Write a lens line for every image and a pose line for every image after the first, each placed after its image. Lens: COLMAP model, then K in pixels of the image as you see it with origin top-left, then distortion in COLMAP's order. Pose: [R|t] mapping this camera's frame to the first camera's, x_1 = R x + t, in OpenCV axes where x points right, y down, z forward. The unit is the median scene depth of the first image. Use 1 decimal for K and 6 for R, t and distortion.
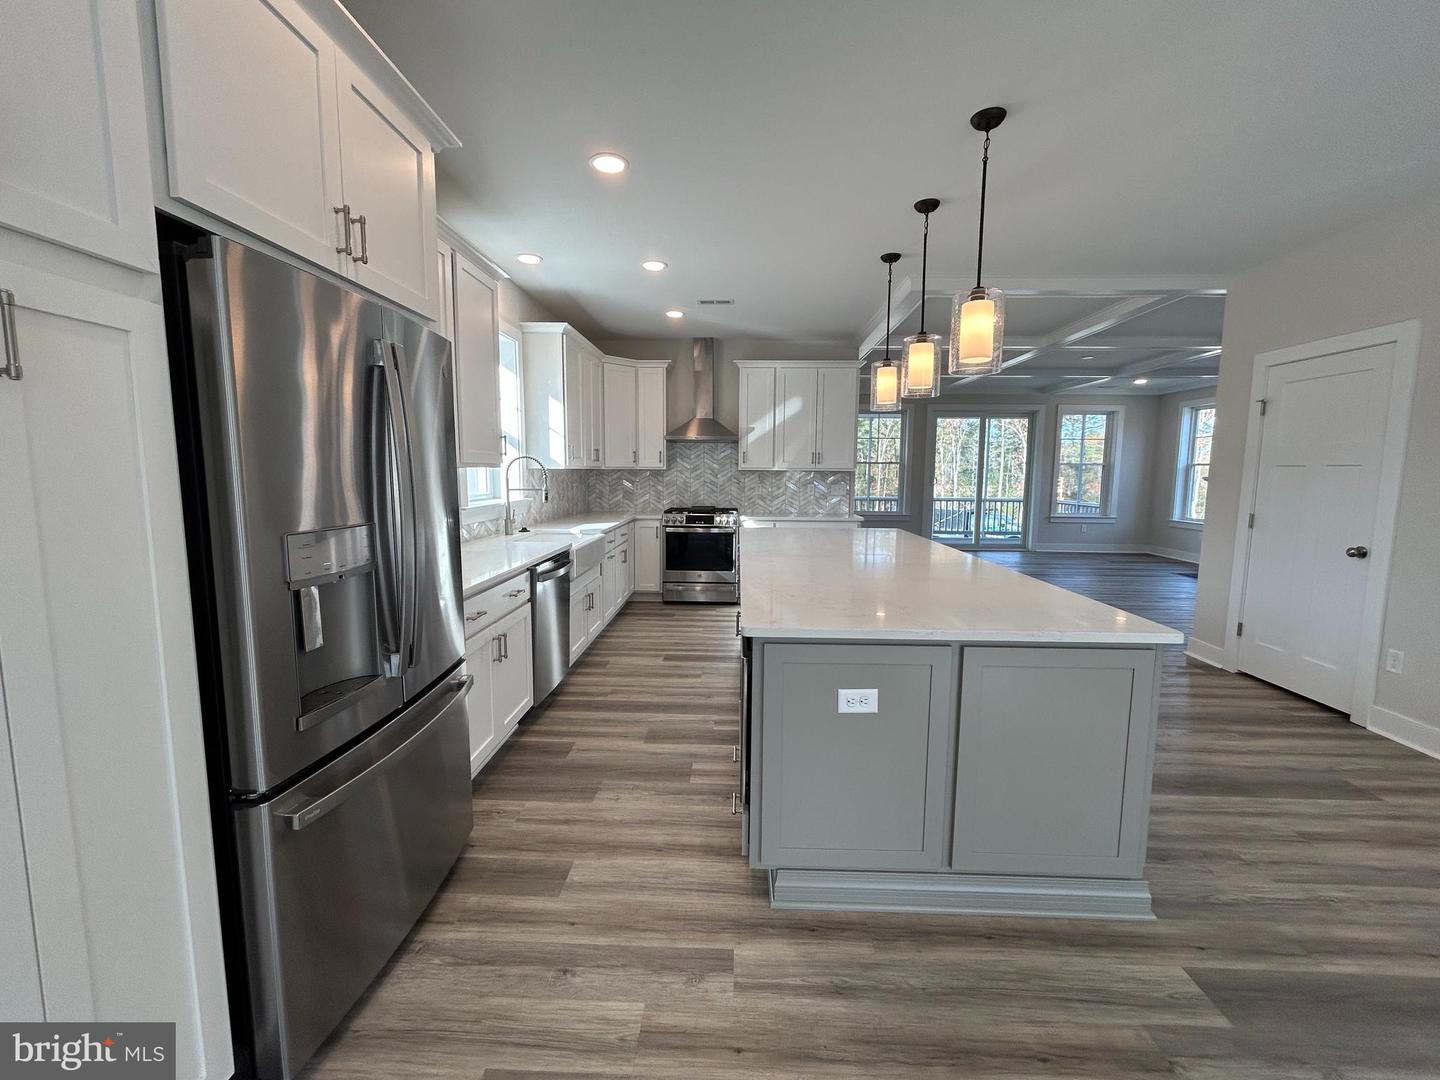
lens RADIAL K [[578.7, 0, 720.0], [0, 578.7, 540.0], [0, 0, 1]] dist [-0.002713, -0.000090]
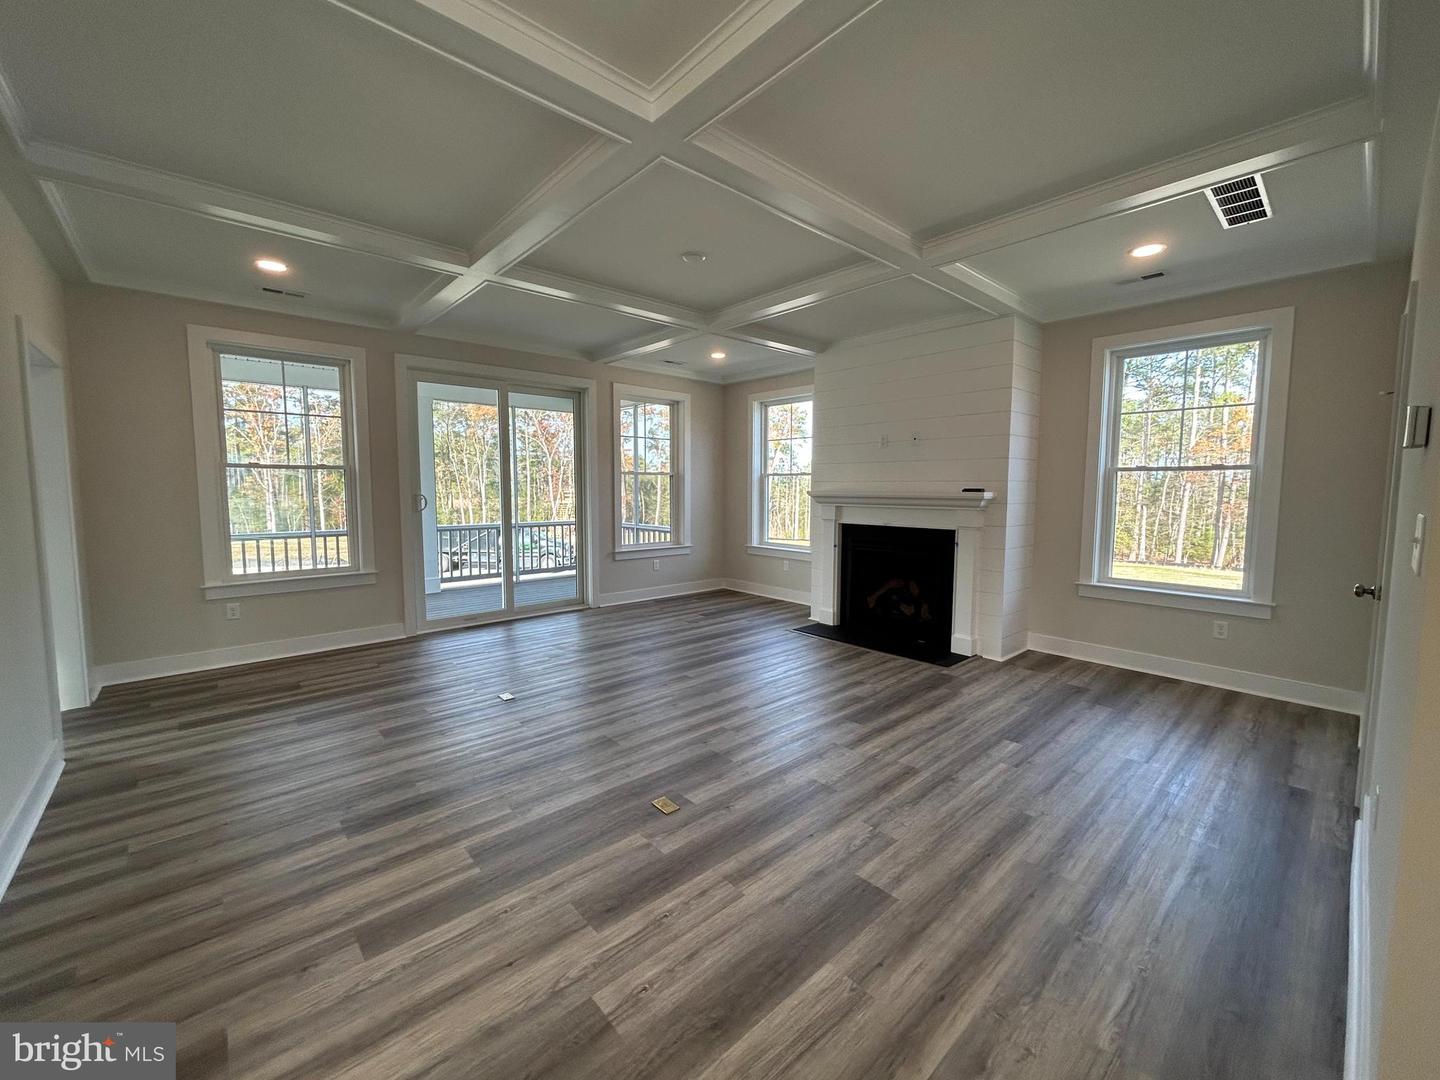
lens RADIAL K [[576.0, 0, 720.1], [0, 576.0, 536.7], [0, 0, 1]] dist [0.000493, 0.000151]
pose [[0.715837, -0.065033, 0.695232, 0.341571], [0.082973, 0.996521, 0.007784, -0.090083], [-0.693320, 0.052113, 0.718743, 0.752431]]
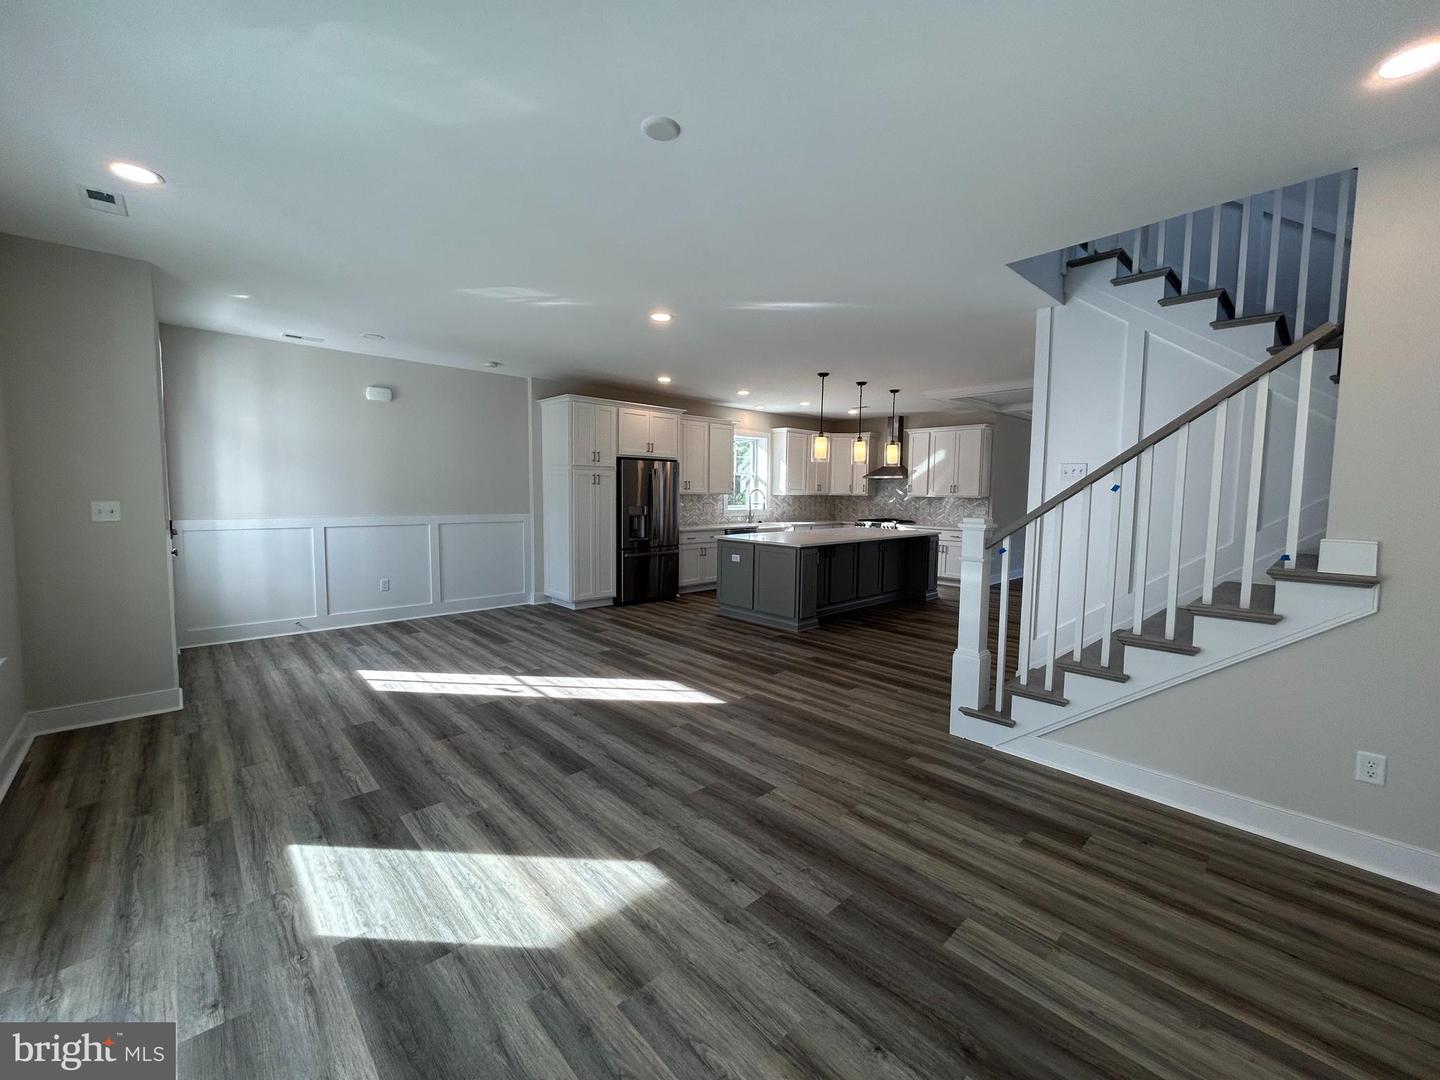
lens RADIAL K [[584.6, 0, 714.7], [0, 584.6, 527.5], [0, 0, 1]] dist [-0.002670, 0.000191]
pose [[0.705646, 0.046499, -0.707037, 0.838704], [-0.092177, 0.995389, -0.026534, 0.058708], [0.702543, 0.083896, 0.706679, -0.528103]]
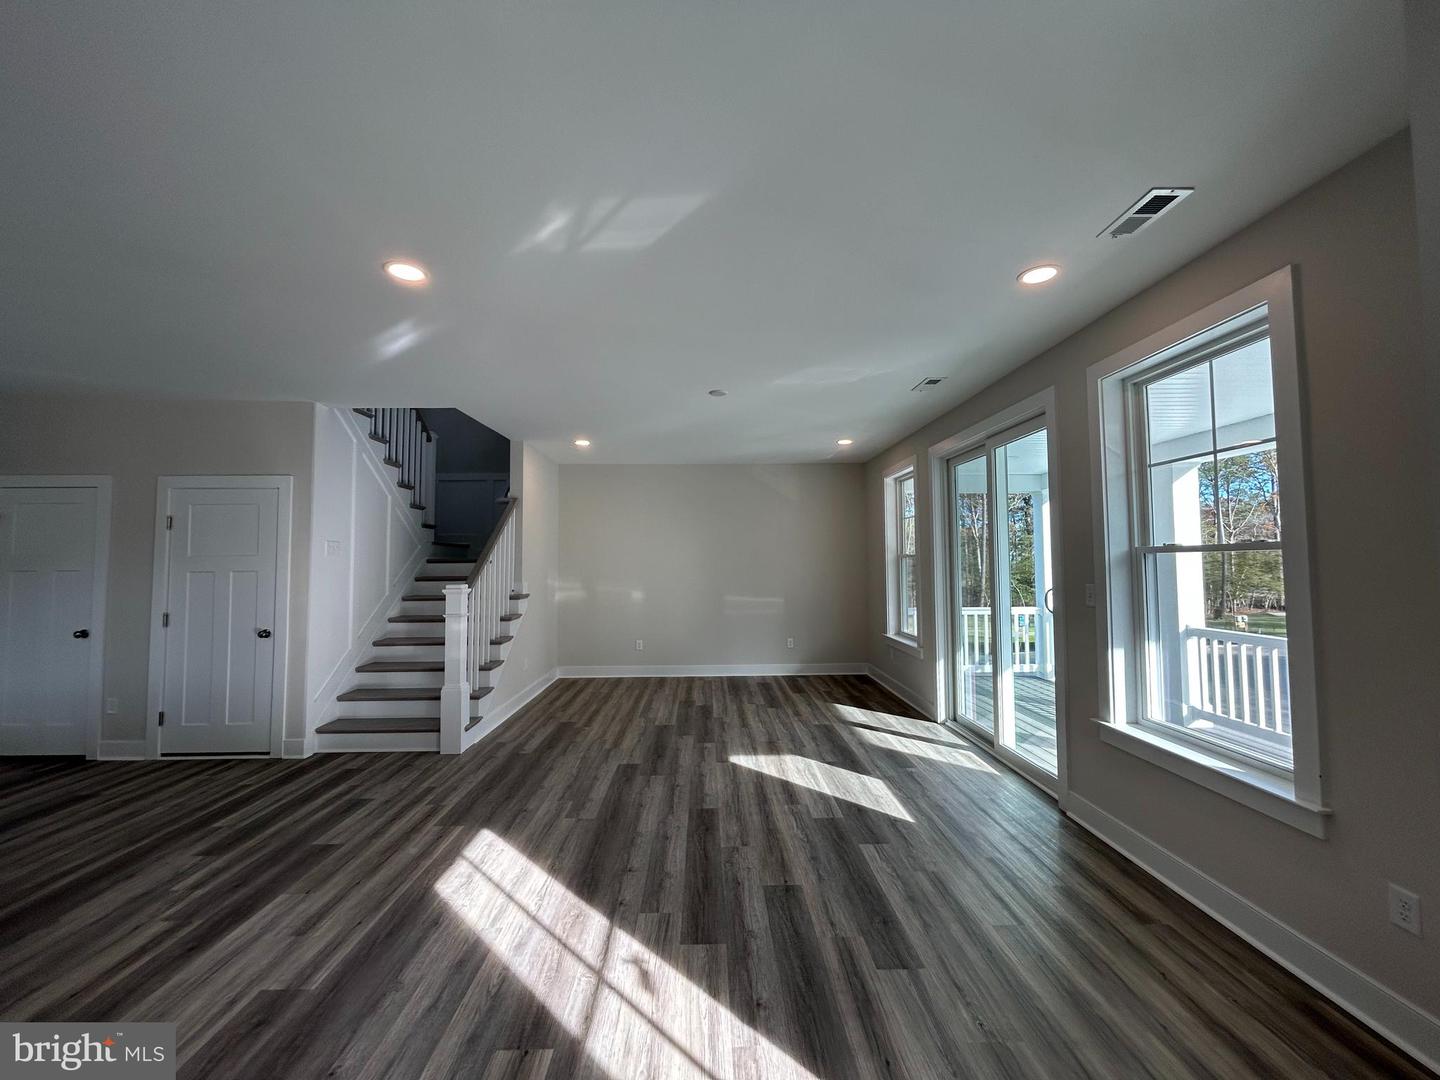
lens RADIAL K [[584.6, 0, 714.7], [0, 584.6, 527.5], [0, 0, 1]] dist [-0.002670, 0.000191]
pose [[-0.054626, 0.049502, 0.997279, -0.204778], [0.123981, 0.991378, -0.042418, 0.008609], [-0.990780, 0.121327, -0.060292, -0.241904]]
